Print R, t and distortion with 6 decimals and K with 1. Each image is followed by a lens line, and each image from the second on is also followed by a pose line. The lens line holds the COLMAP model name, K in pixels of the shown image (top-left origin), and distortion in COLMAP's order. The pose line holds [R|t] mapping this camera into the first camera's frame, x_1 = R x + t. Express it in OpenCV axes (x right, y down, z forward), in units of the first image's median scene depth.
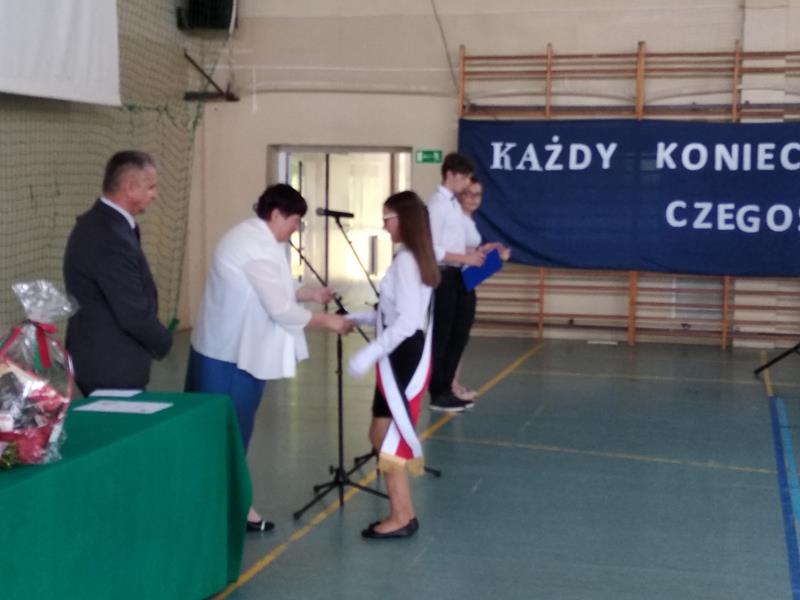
lens RADIAL K [[1381.6, 0, 397.8], [0, 1381.6, 295.4], [0, 0, 1]] dist [0.192429, -0.755381]
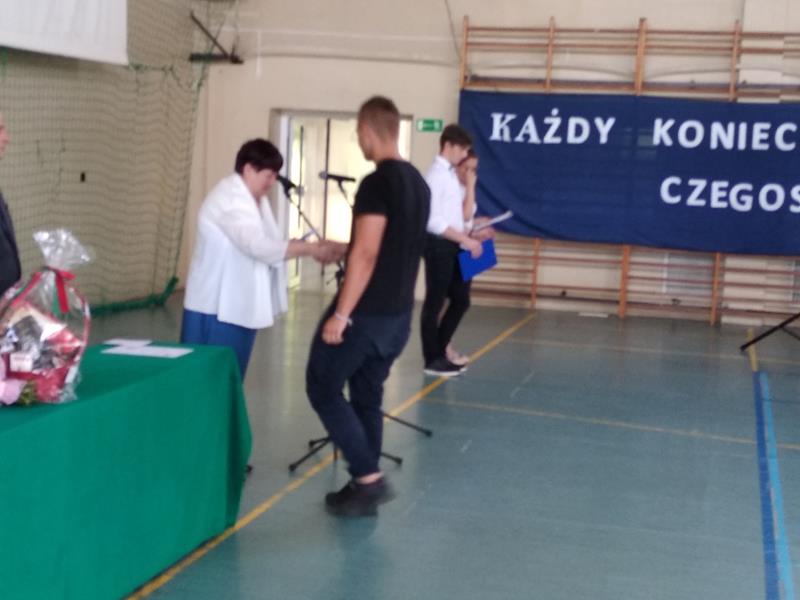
lens RADIAL K [[1381.6, 0, 397.8], [0, 1381.6, 295.4], [0, 0, 1]] dist [0.192429, -0.755381]
pose [[0.999444, 0.032952, 0.005126, -0.001717], [-0.033059, 0.999203, 0.022350, 0.002095], [-0.004386, -0.022507, 0.999737, -0.016381]]
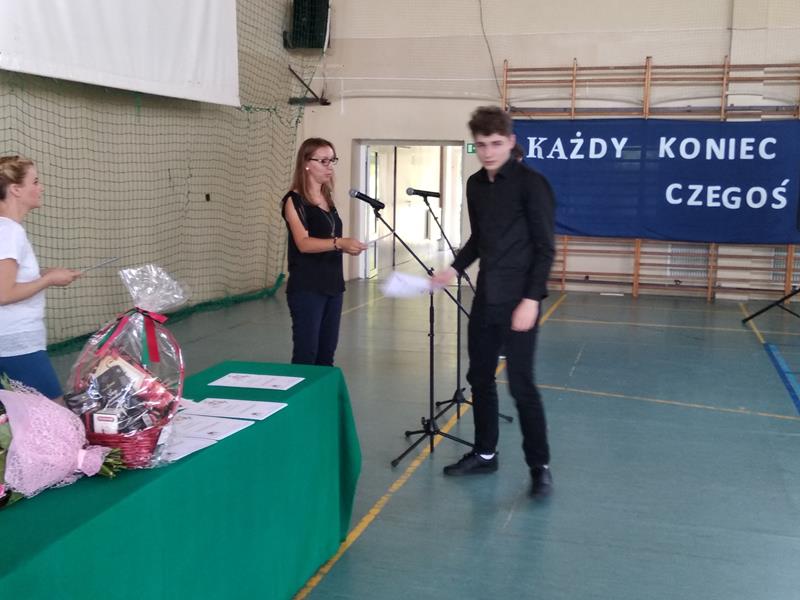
lens RADIAL K [[944.5, 0, 395.1], [0, 944.5, 302.3], [0, 0, 1]] dist [0.113812, -0.291258]
pose [[0.999308, 0.009303, -0.036007, -0.021934], [-0.007254, 0.998368, 0.056637, -0.007110], [0.036475, -0.056337, 0.997745, 0.116468]]
